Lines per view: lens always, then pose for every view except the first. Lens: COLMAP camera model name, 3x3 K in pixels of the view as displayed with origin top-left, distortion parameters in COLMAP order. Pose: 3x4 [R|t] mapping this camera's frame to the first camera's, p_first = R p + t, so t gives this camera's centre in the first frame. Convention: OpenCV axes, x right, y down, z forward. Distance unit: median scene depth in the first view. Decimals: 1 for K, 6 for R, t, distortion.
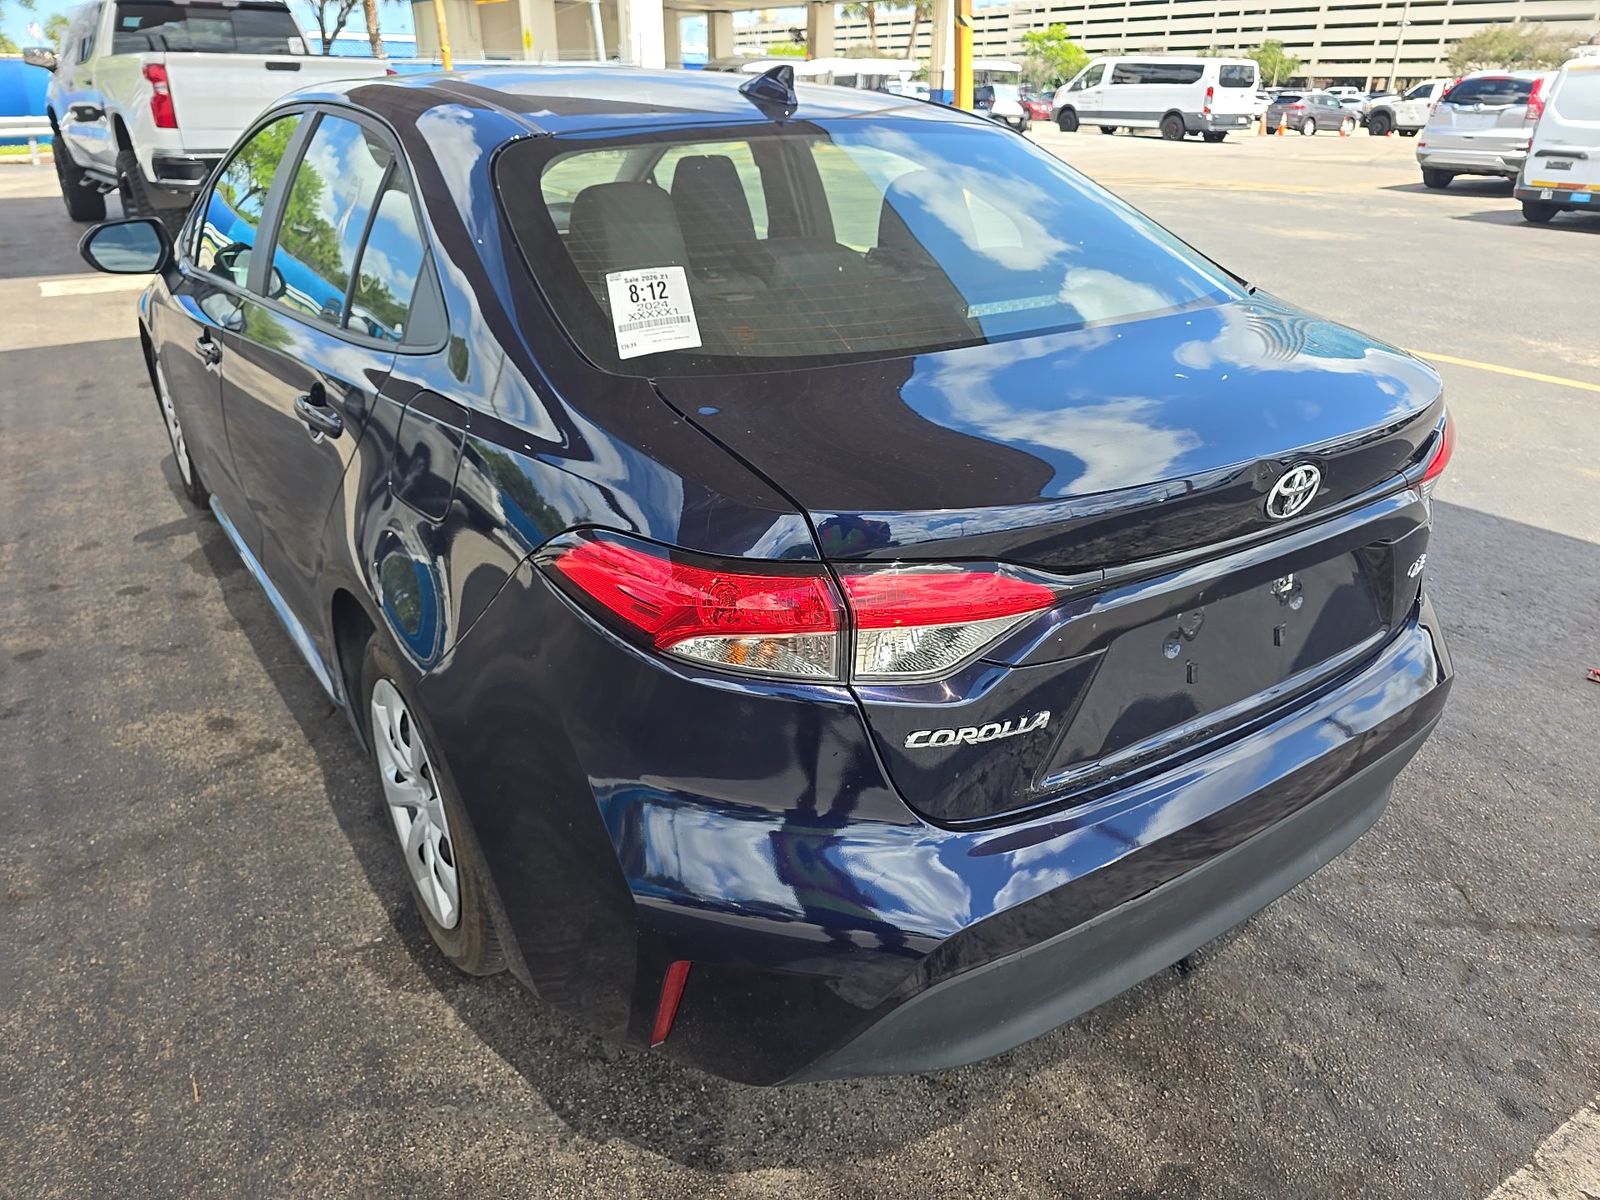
lens RADIAL K [[1187.1, 0, 800.0], [0, 1187.1, 600.0], [0, 0, 1]] dist [0.056258, -0.067148]
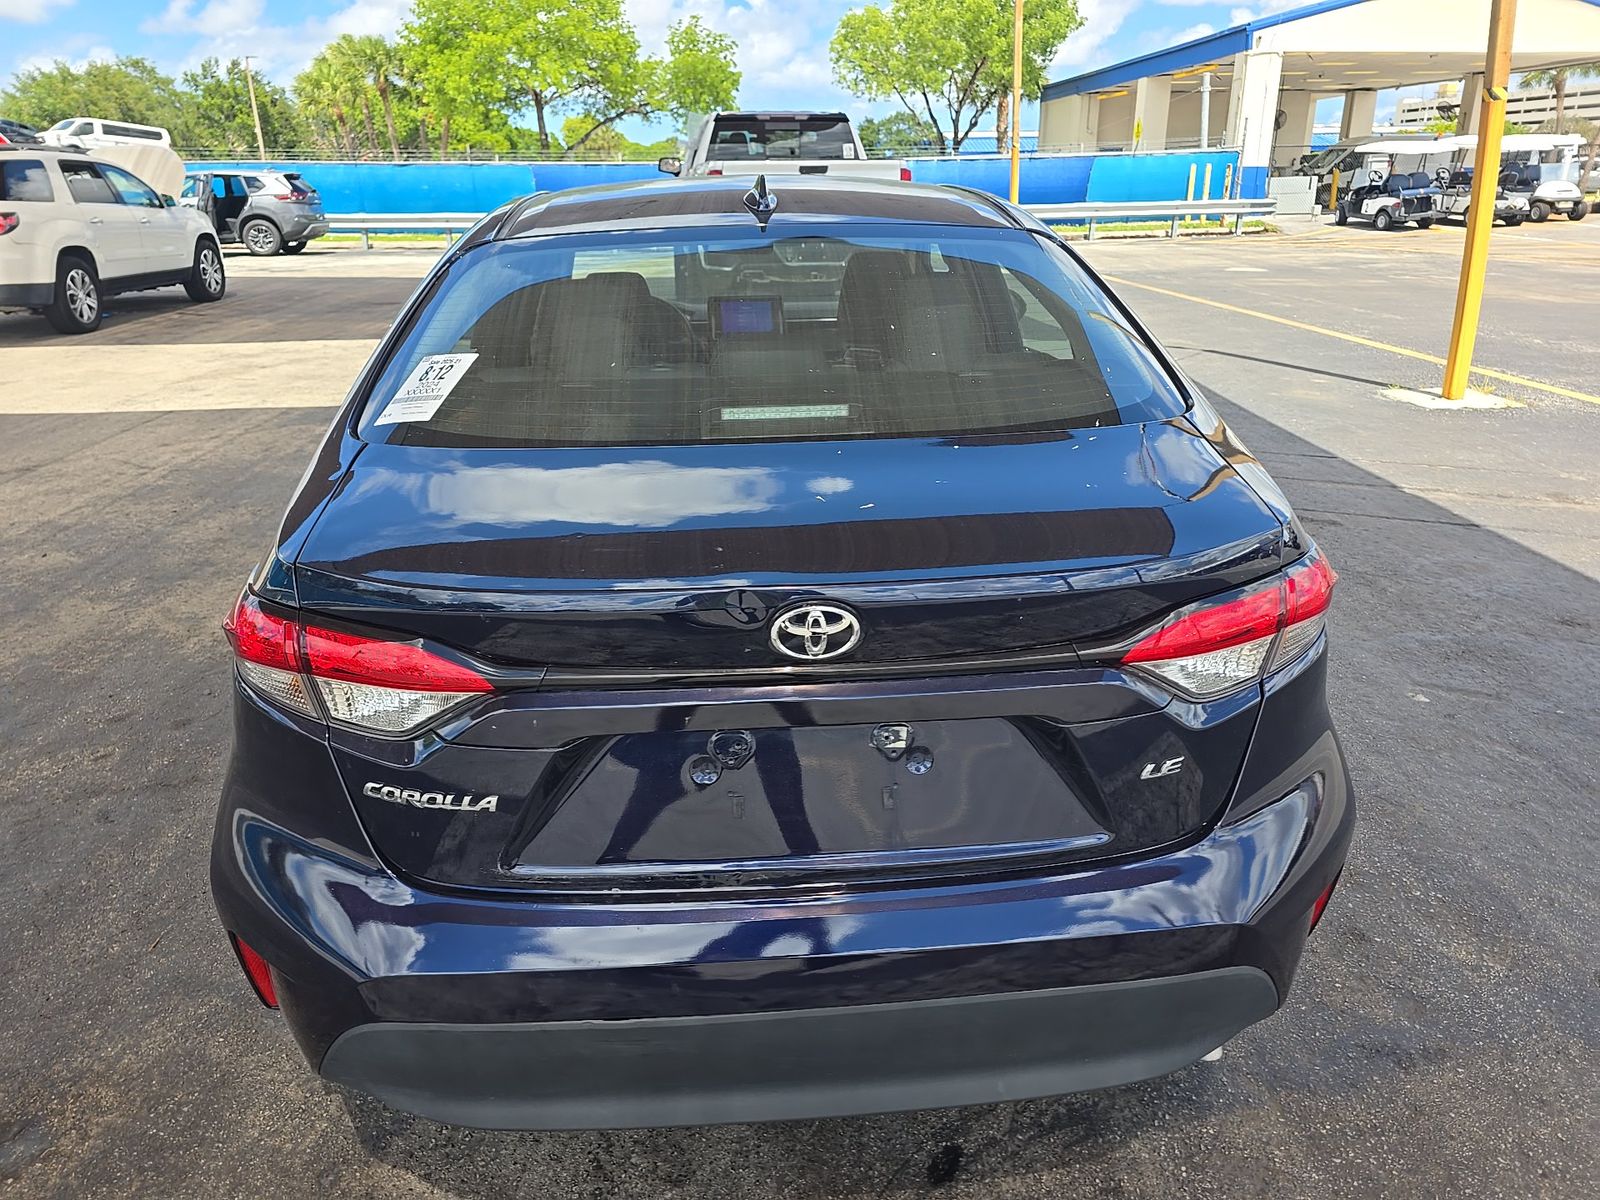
lens RADIAL K [[1187.1, 0, 800.0], [0, 1187.1, 600.0], [0, 0, 1]] dist [0.056258, -0.067148]
pose [[0.851006, 0.155540, -0.501593, 0.186536], [-0.186418, 0.982402, -0.011643, -0.022164], [0.490955, 0.103414, 0.865025, 0.045435]]
